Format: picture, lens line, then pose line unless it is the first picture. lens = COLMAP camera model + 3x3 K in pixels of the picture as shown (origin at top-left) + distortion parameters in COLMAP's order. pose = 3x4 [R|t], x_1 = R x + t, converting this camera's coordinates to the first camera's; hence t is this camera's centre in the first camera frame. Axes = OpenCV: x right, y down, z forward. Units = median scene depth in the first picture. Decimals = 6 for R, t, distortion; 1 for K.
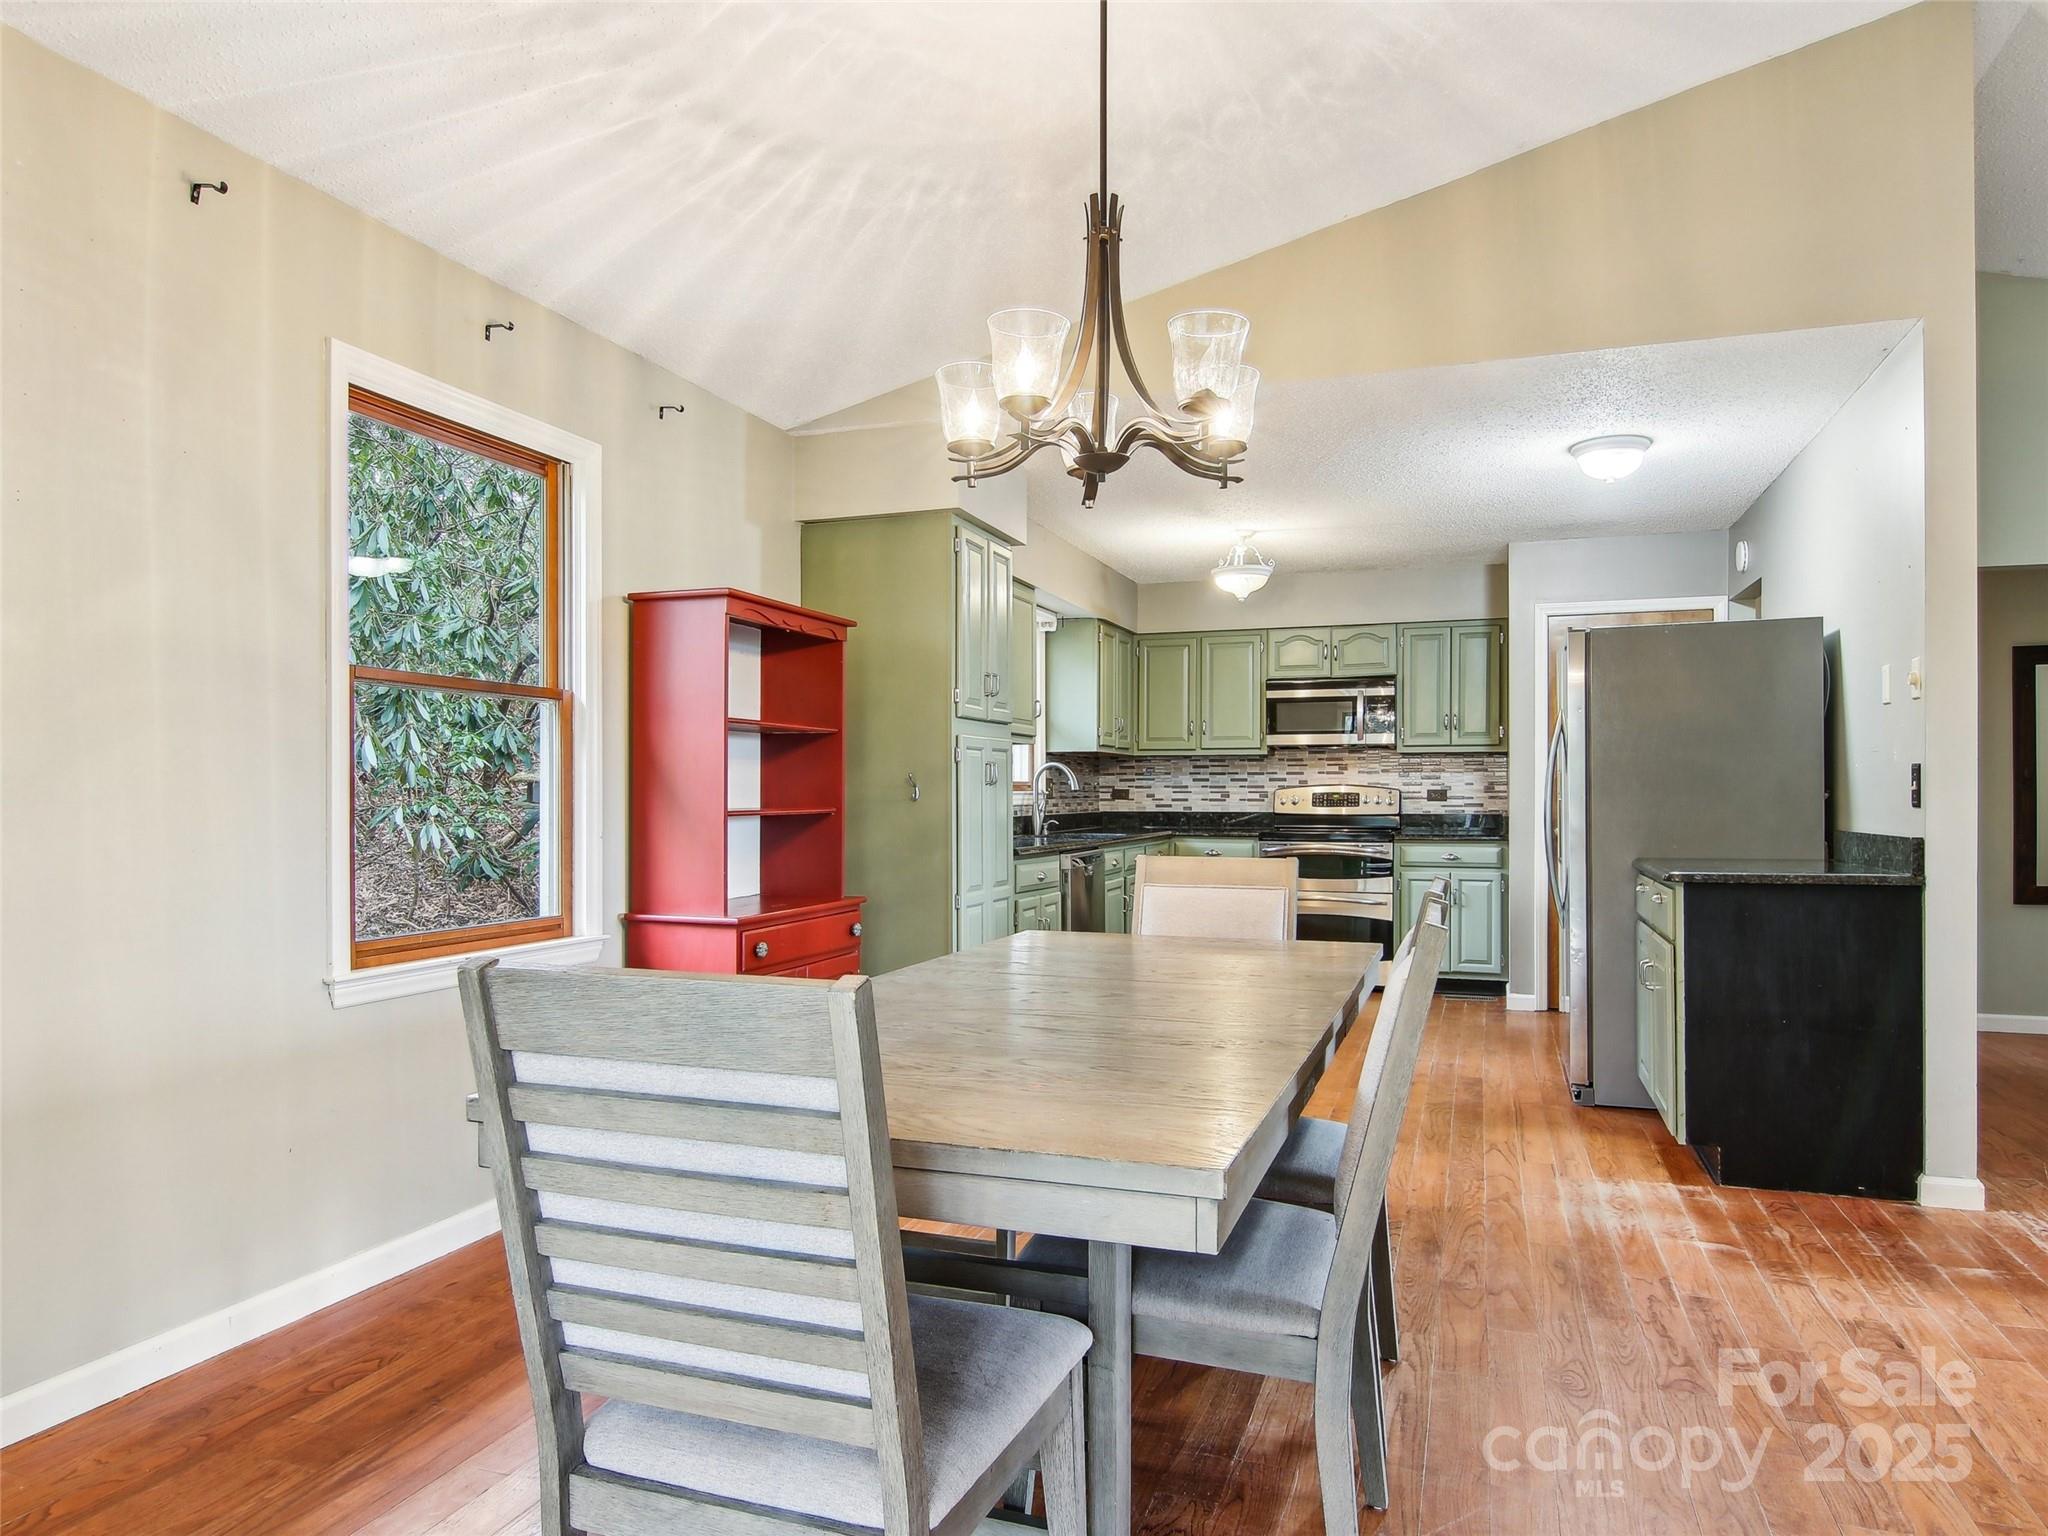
lens RADIAL K [[1273.1, 0, 1012.3], [0, 1273.1, 775.8], [0, 0, 1]] dist [-0.004869, -0.003615]
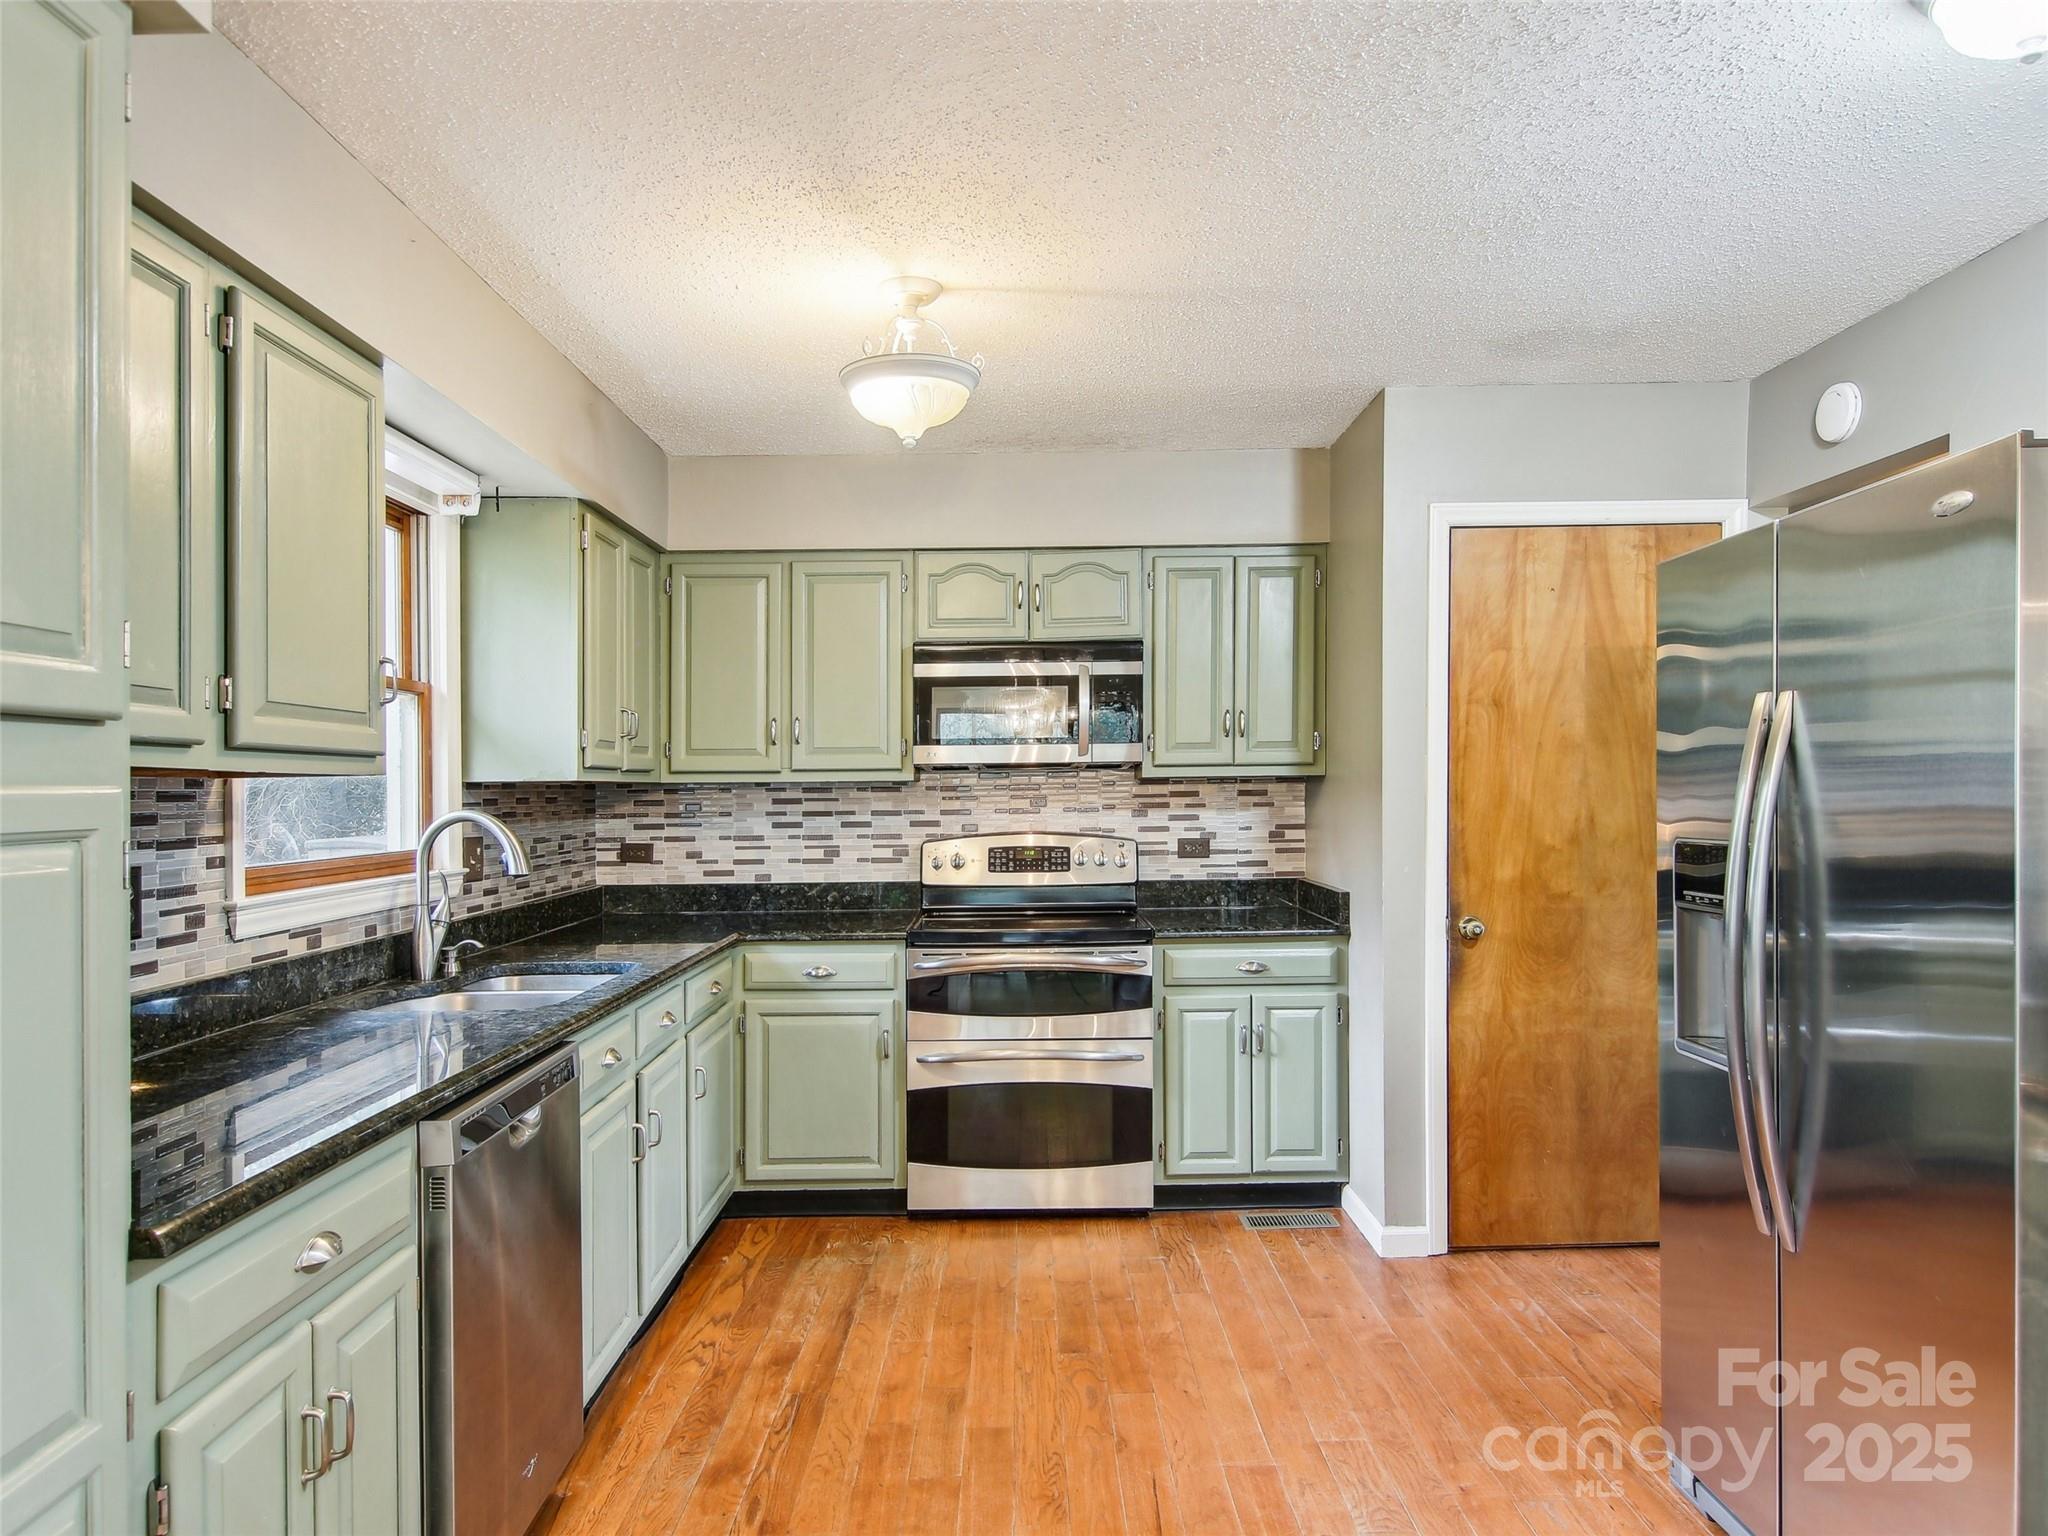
lens RADIAL K [[1297.9, 0, 1018.7], [0, 1297.9, 789.6], [0, 0, 1]] dist [-0.002265, -0.003428]
pose [[0.936577, -0.010045, 0.350317, 0.049568], [0.006562, 0.999917, 0.011128, -0.019431], [-0.350399, -0.008124, 0.936565, 0.479634]]
